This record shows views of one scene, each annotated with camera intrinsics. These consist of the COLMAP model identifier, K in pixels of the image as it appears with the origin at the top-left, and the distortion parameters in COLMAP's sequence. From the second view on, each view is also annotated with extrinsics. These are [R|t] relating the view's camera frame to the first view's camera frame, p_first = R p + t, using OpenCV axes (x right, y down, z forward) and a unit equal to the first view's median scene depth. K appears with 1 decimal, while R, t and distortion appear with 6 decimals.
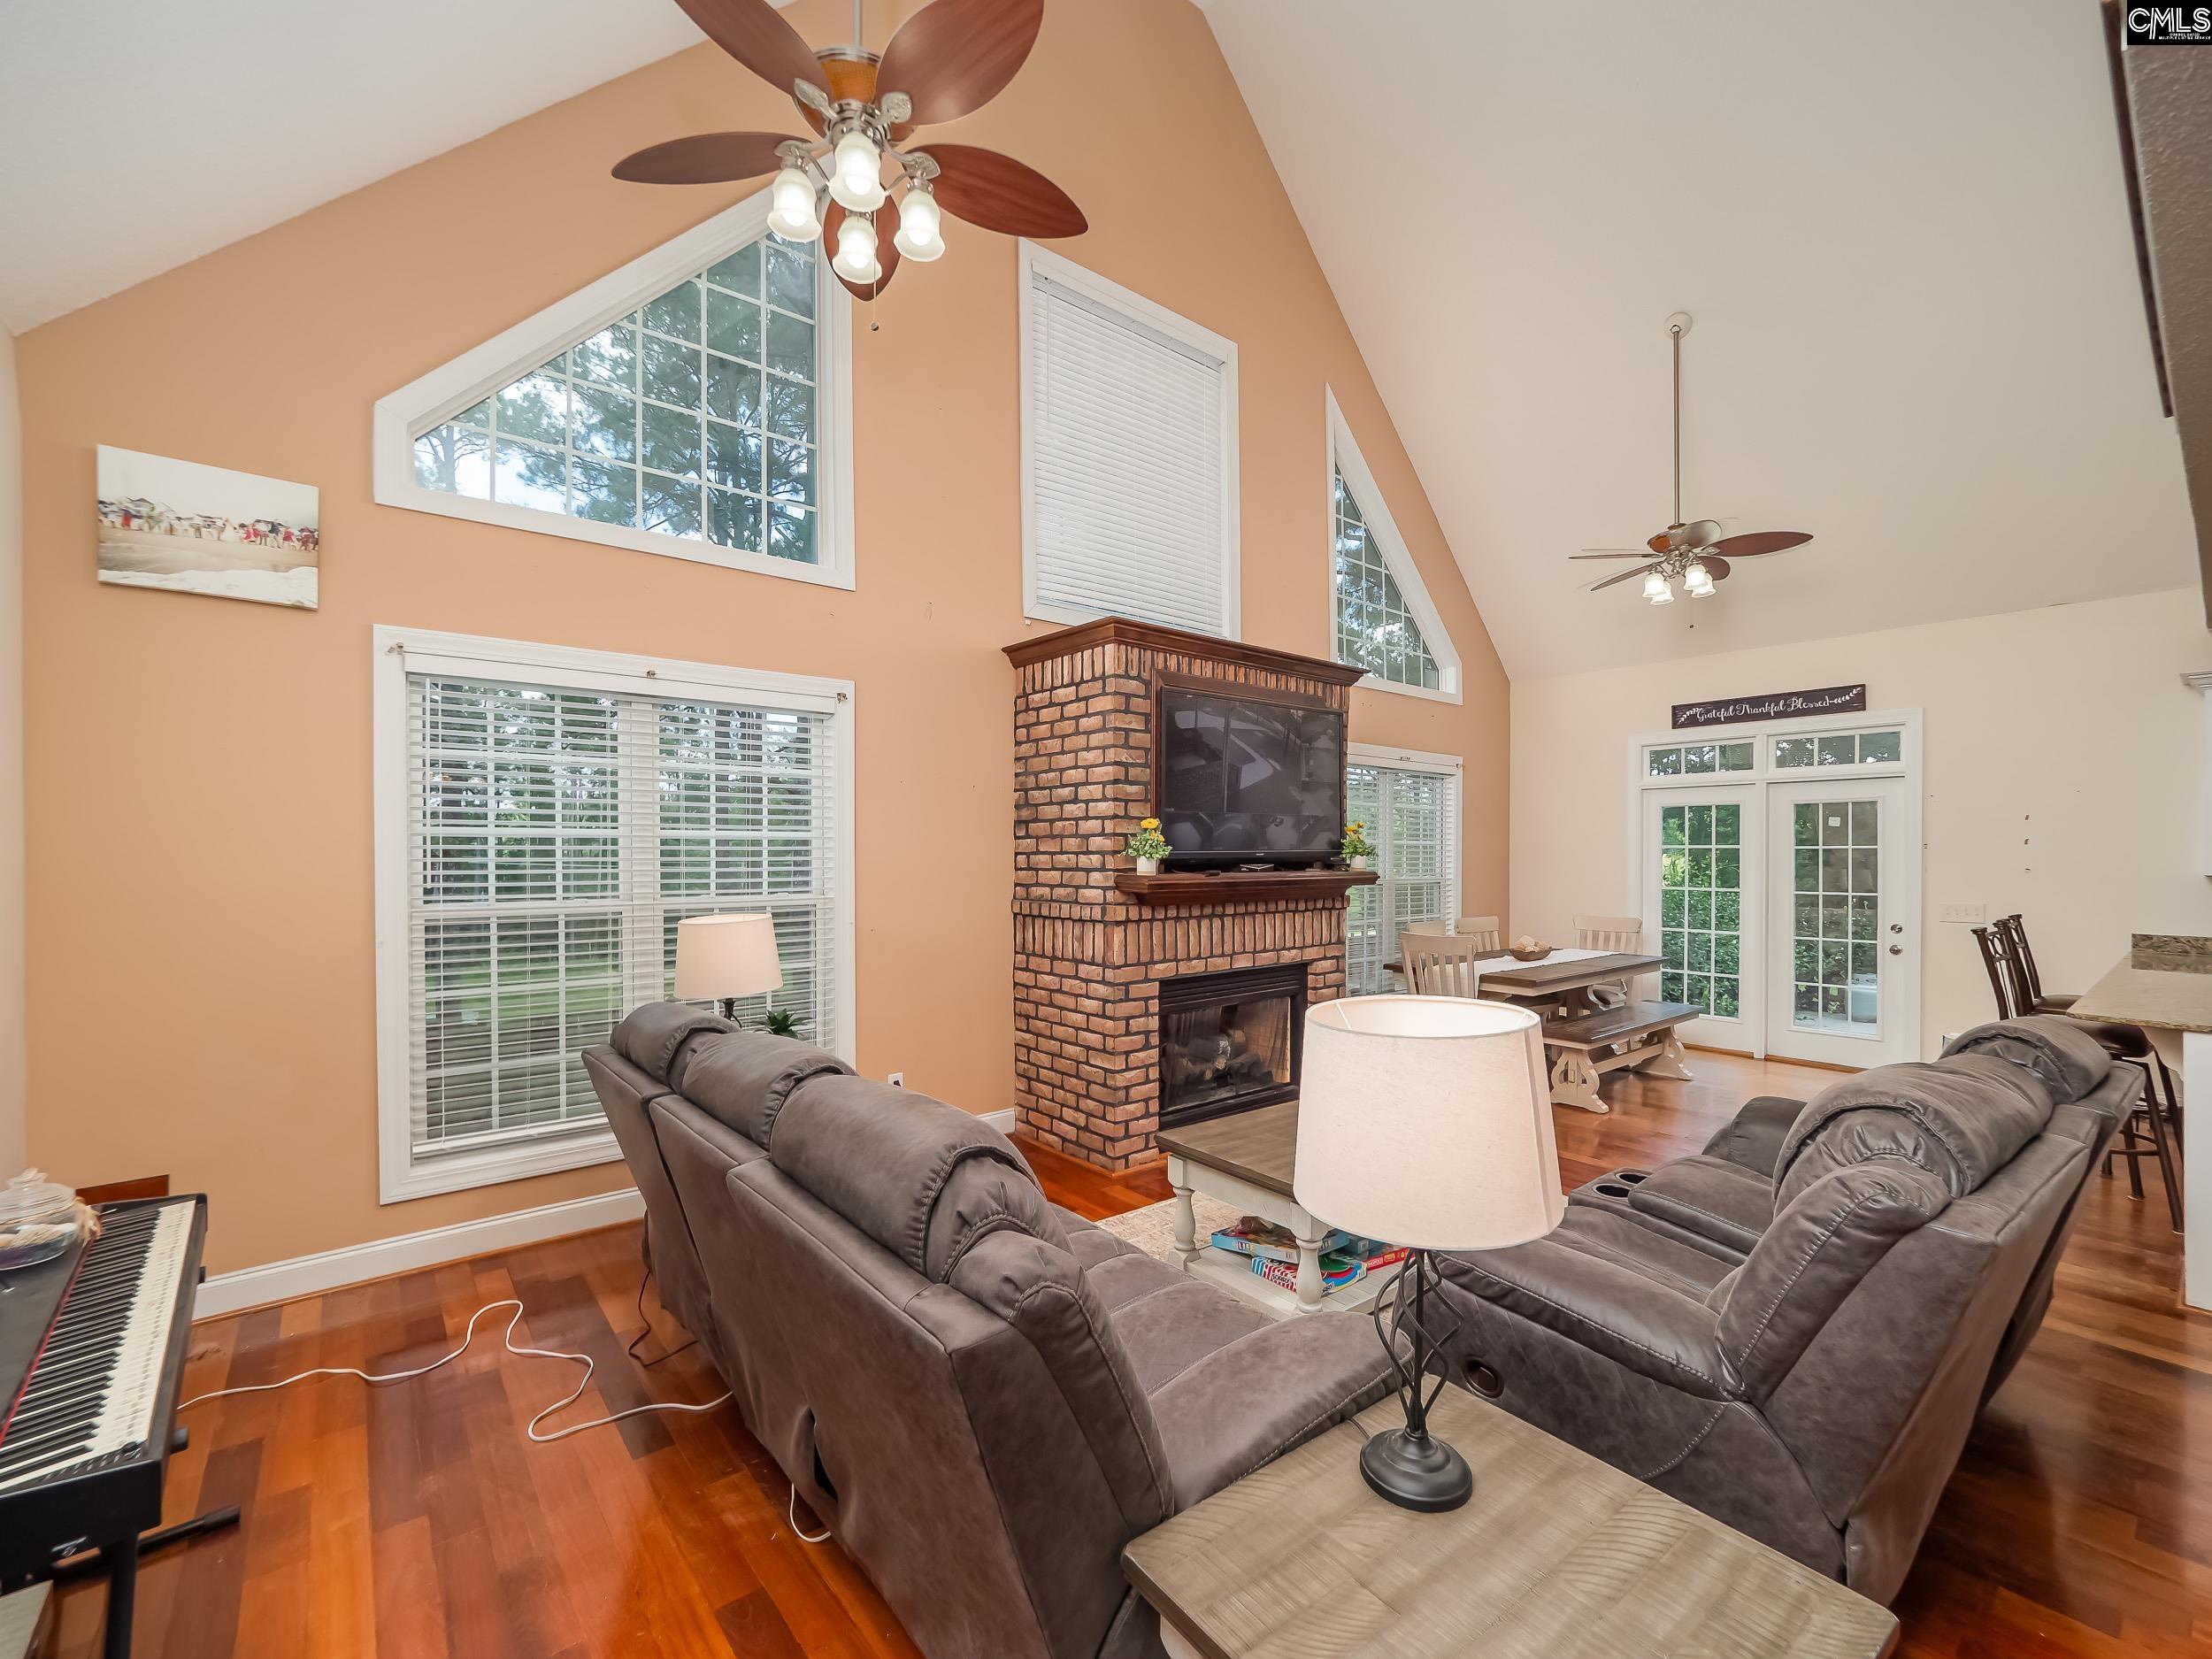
lens RADIAL K [[934.6, 0, 1099.9], [0, 934.6, 860.0], [0, 0, 1]] dist [0.003117, -0.004738]
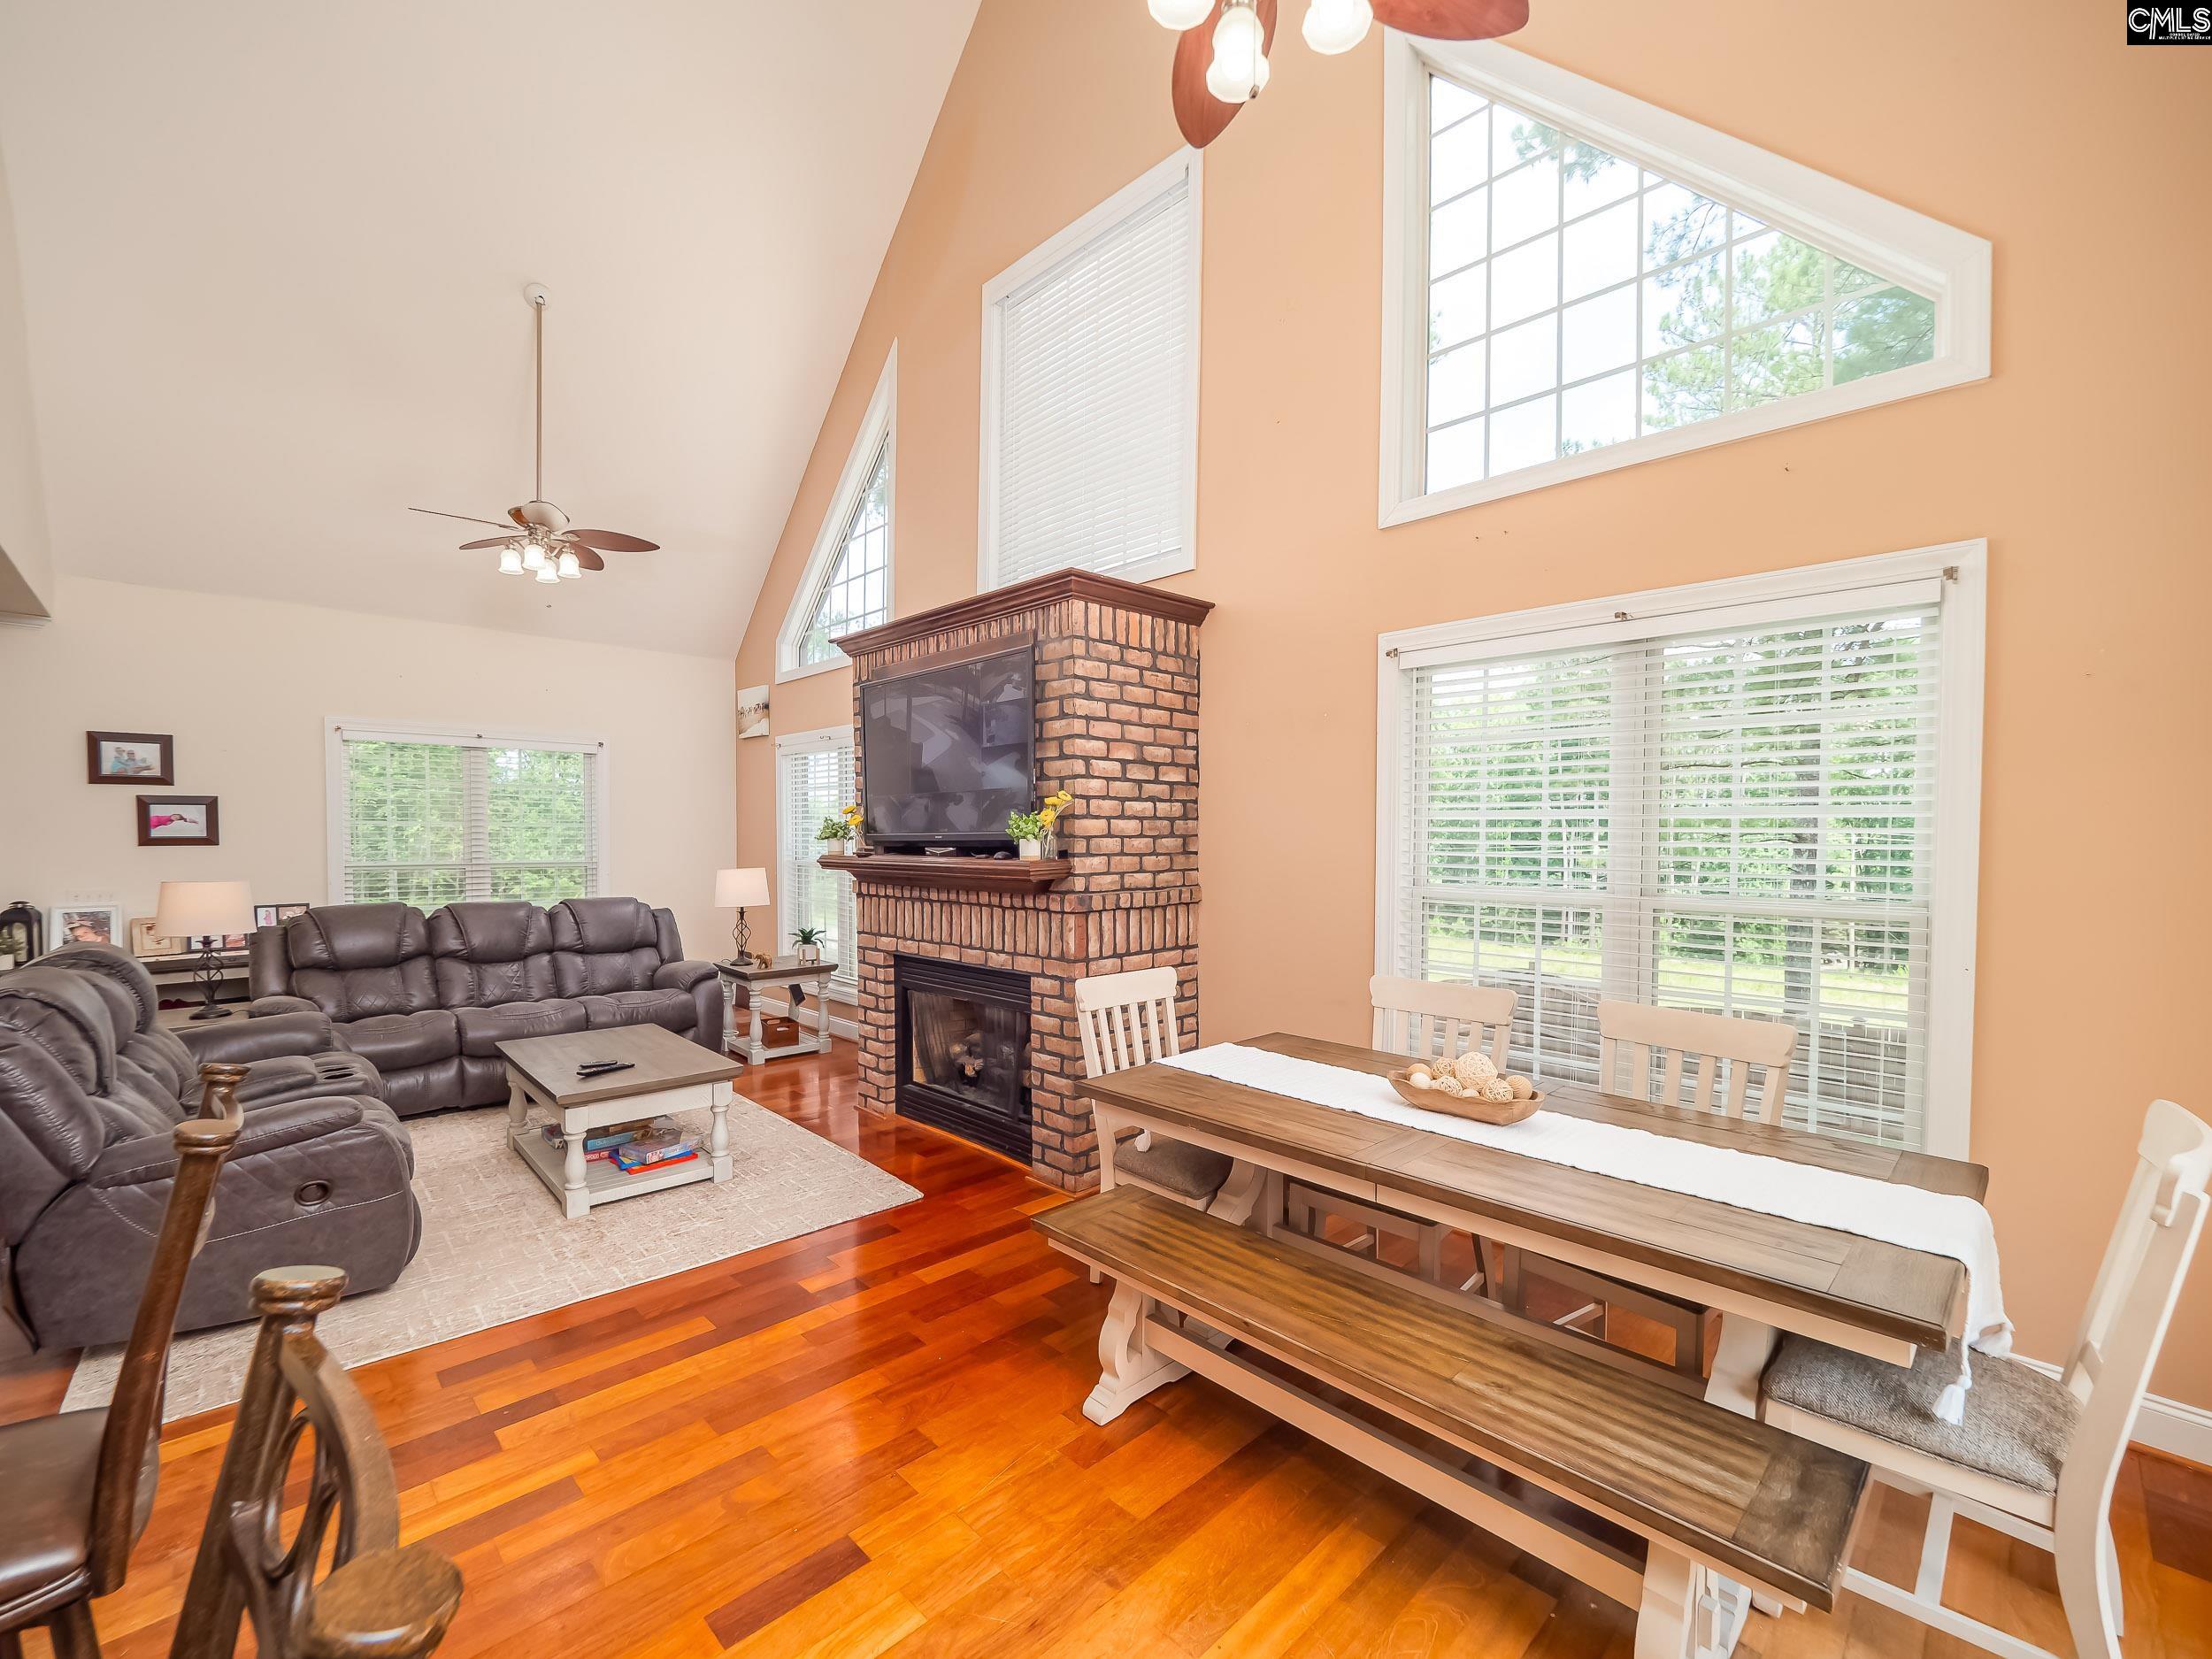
lens RADIAL K [[934.6, 0, 1099.9], [0, 934.6, 860.0], [0, 0, 1]] dist [0.003117, -0.004738]
pose [[0.092475, 0.026002, -0.995375, 1.055738], [-0.010154, 0.999632, 0.025170, -0.008140], [0.995663, 0.007779, 0.092705, 1.034177]]
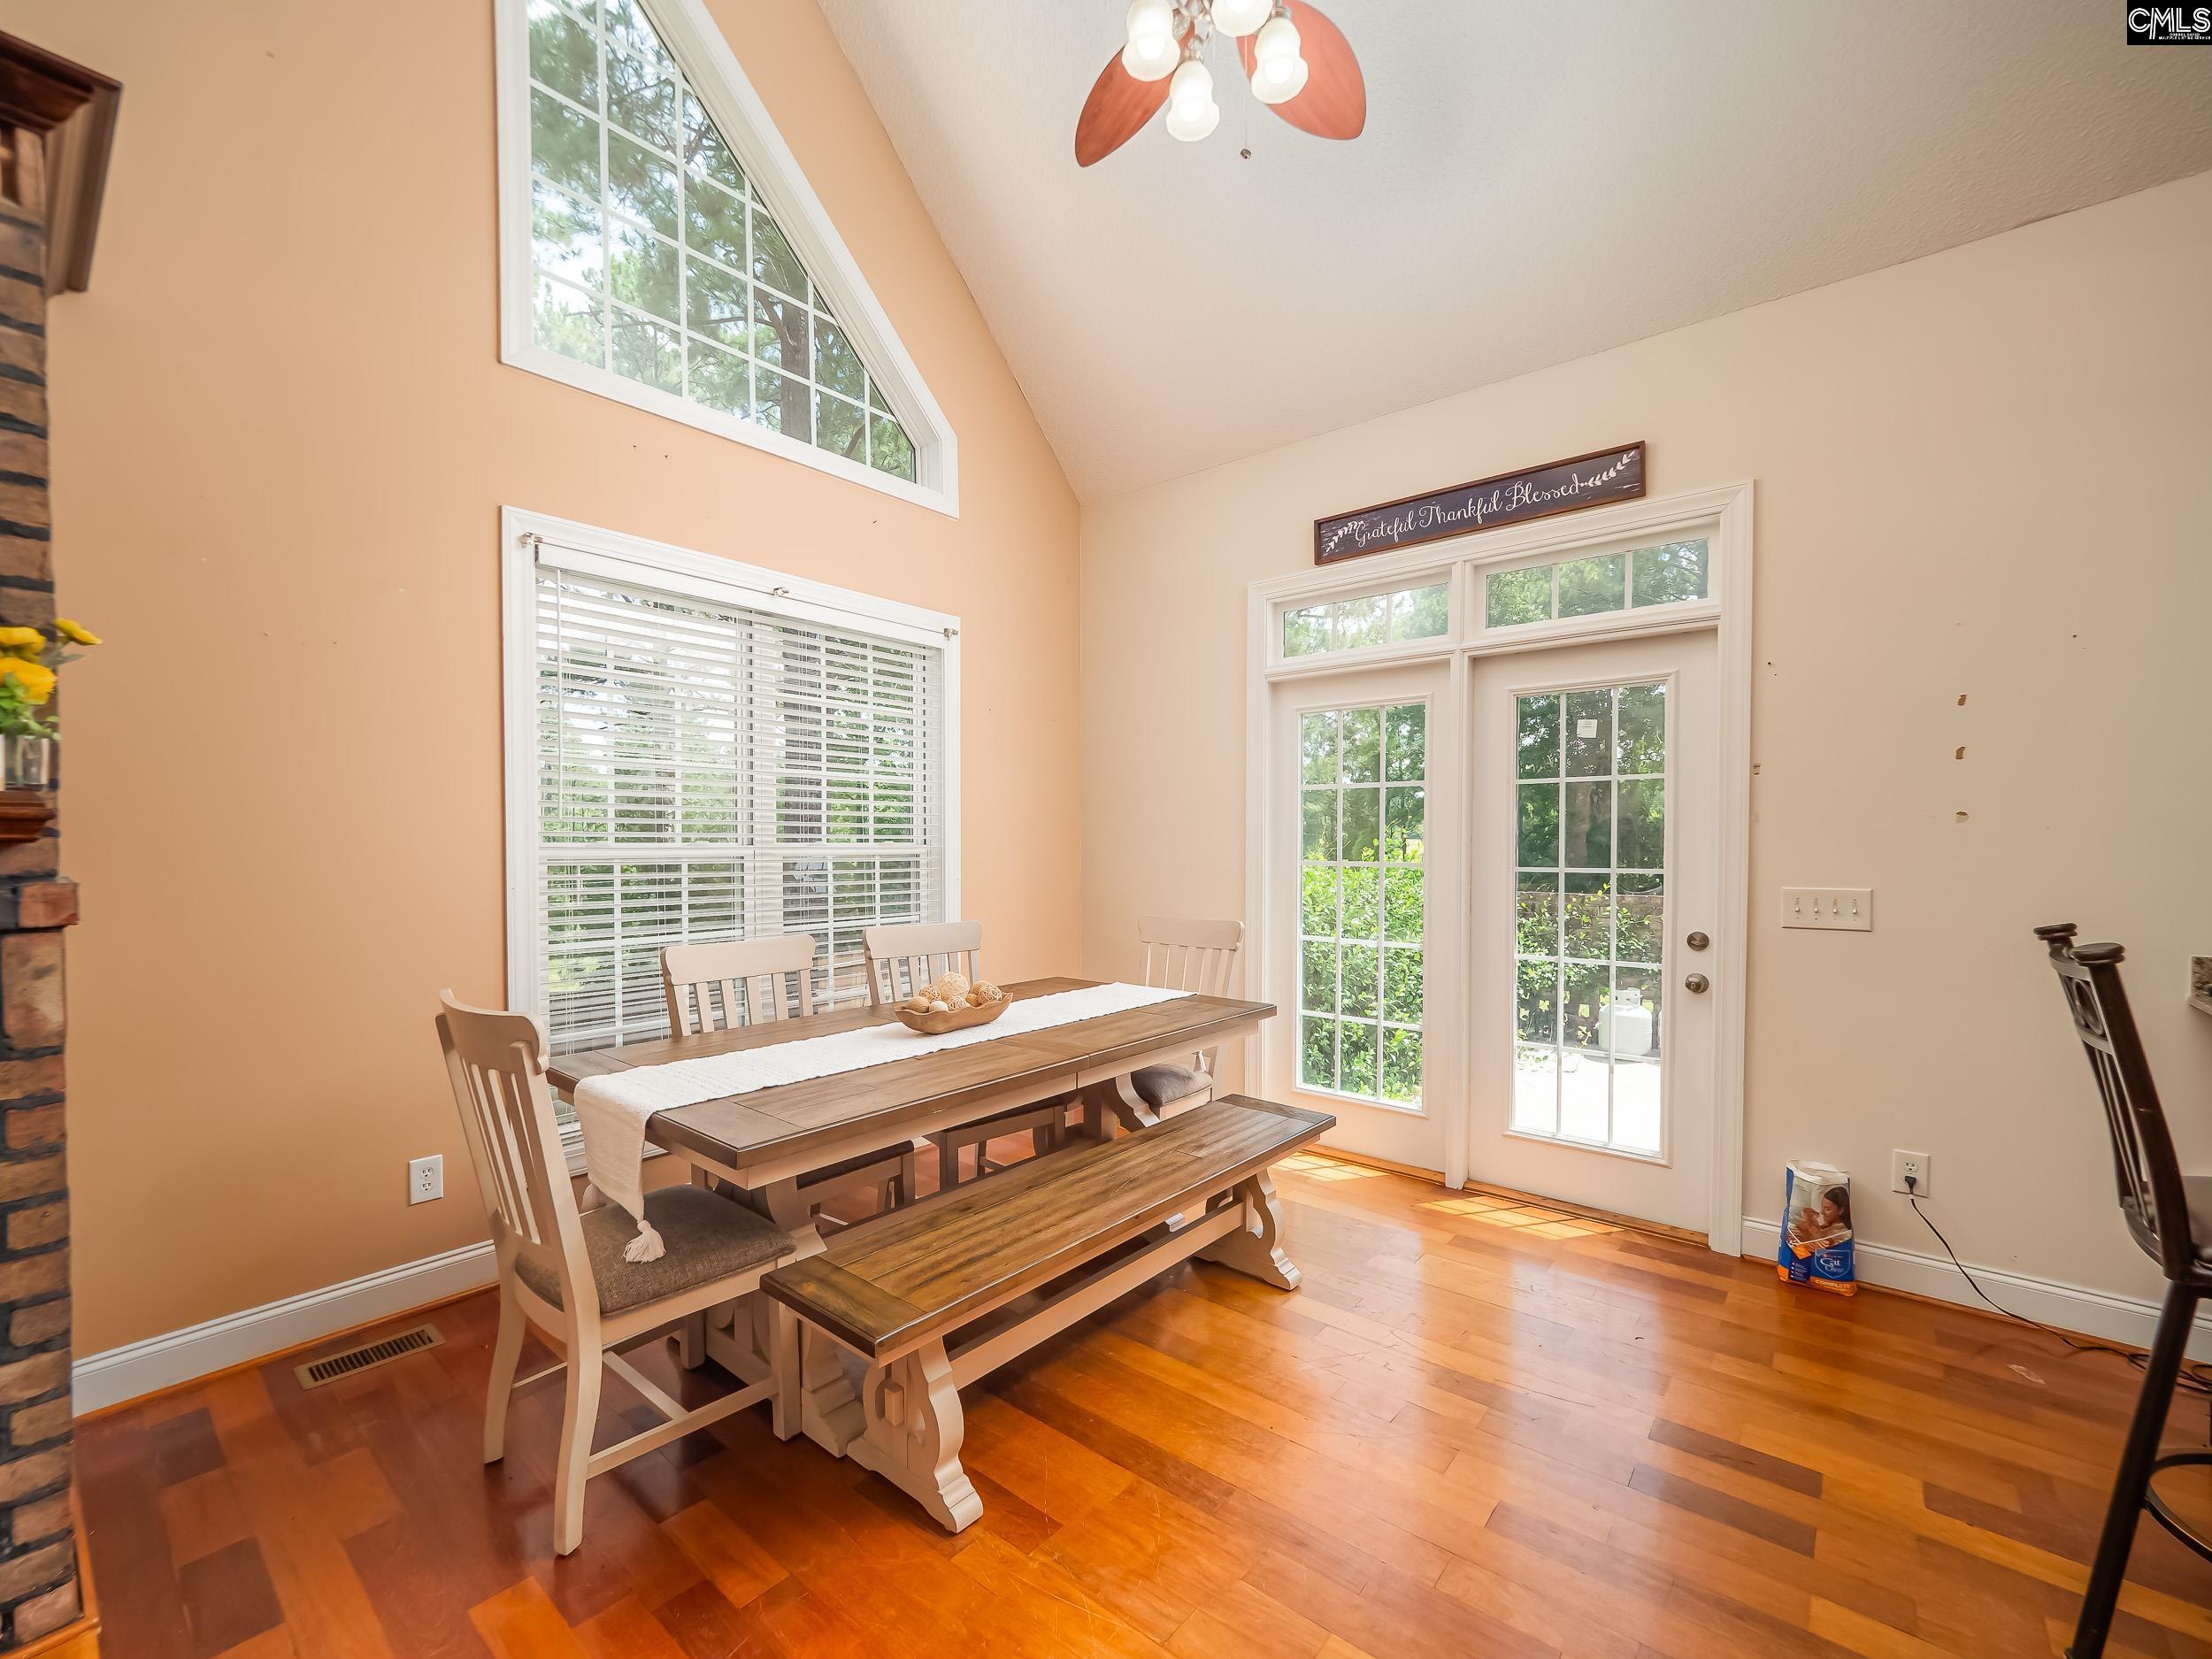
lens RADIAL K [[924.0, 0, 1092.4], [0, 924.0, 862.4], [0, 0, 1]] dist [-0.000692, -0.010463]
pose [[0.983766, -0.002506, 0.179440, 0.559060], [-0.000891, 0.999822, 0.018850, 0.028535], [-0.179455, -0.018704, 0.983588, 0.715774]]
